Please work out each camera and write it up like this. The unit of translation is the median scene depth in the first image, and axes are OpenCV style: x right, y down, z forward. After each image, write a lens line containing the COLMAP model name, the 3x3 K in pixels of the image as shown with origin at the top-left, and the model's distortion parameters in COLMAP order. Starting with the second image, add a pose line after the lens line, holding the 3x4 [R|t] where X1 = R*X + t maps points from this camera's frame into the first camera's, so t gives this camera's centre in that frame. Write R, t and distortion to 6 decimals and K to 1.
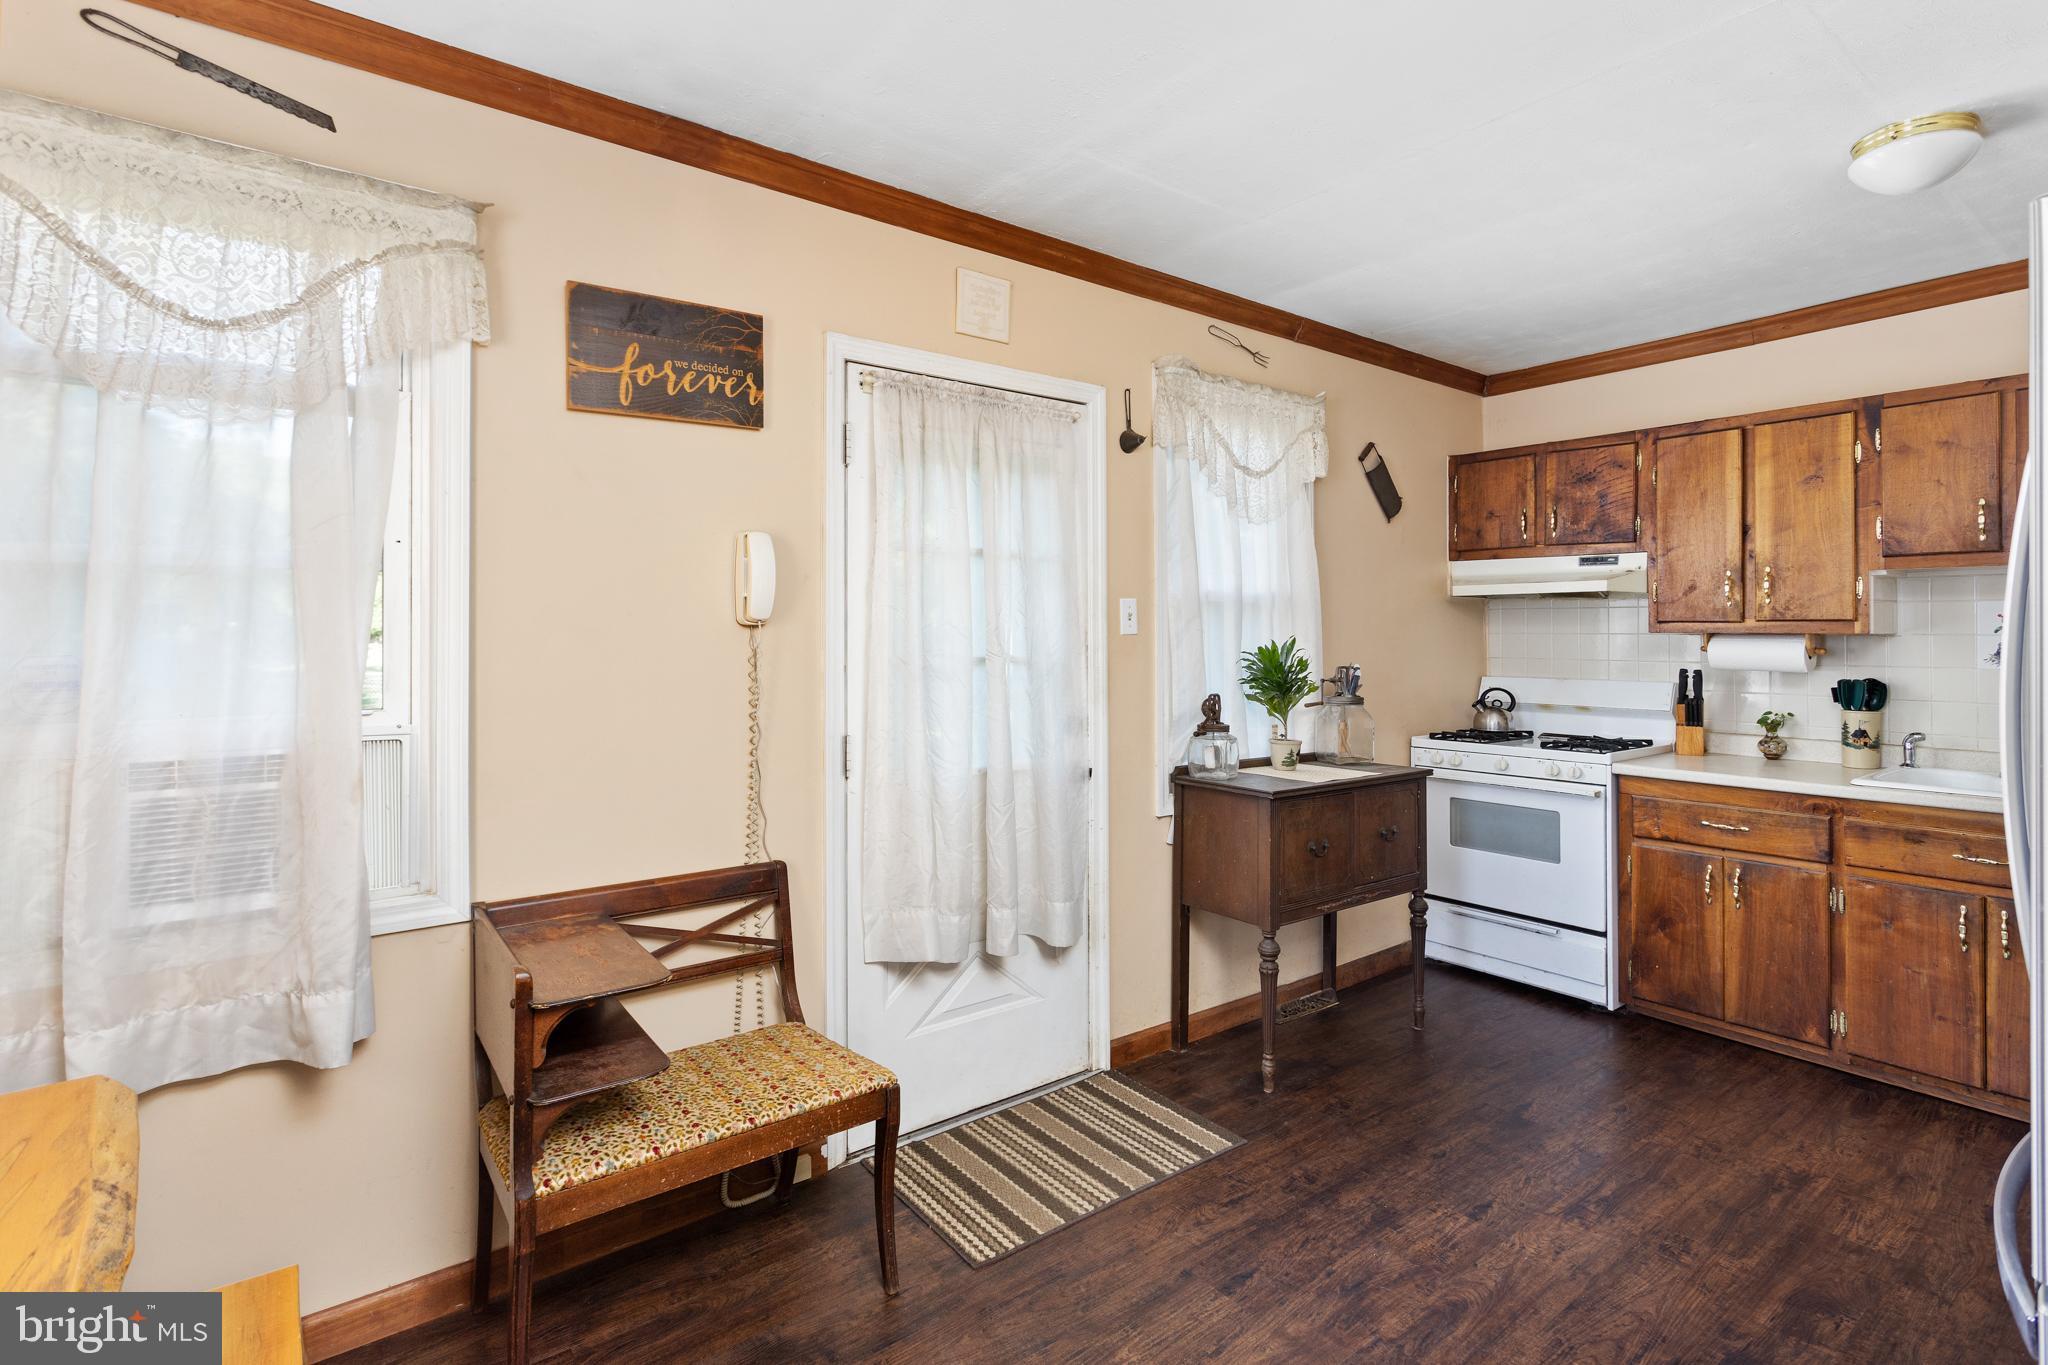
lens RADIAL K [[973.4, 0, 1021.5], [0, 973.4, 648.1], [0, 0, 1]] dist [-0.001849, 0.000490]
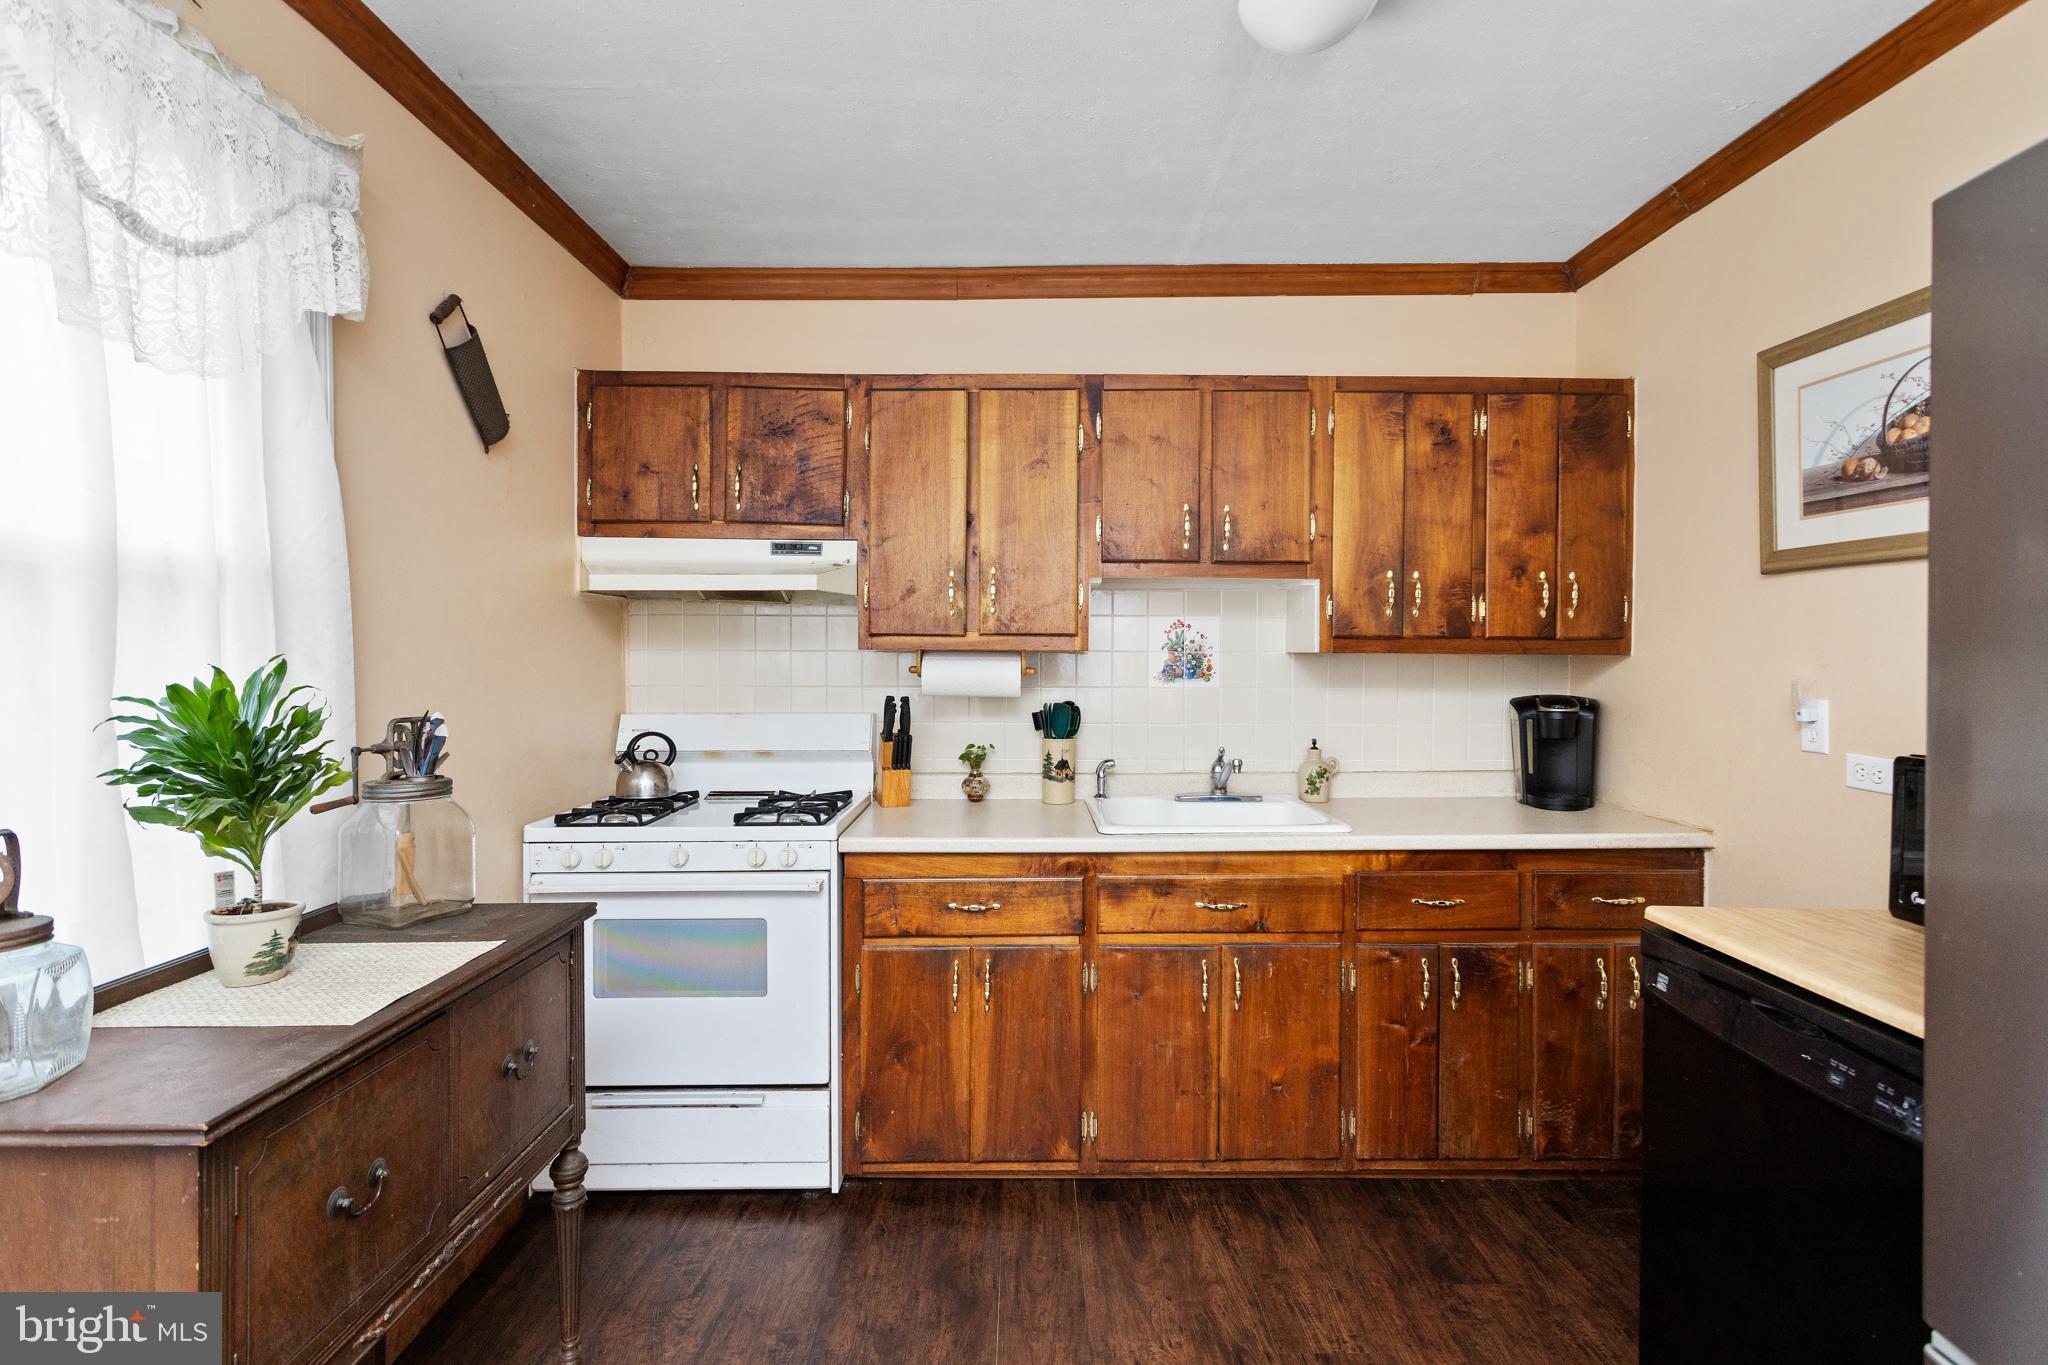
lens RADIAL K [[973.4, 0, 1021.5], [0, 973.4, 648.1], [0, 0, 1]] dist [-0.001849, 0.000490]
pose [[0.603816, 0.002382, 0.797120, 0.136321], [0.012335, 0.999848, -0.012332, -0.006497], [-0.797029, 0.017279, 0.603694, 0.485547]]
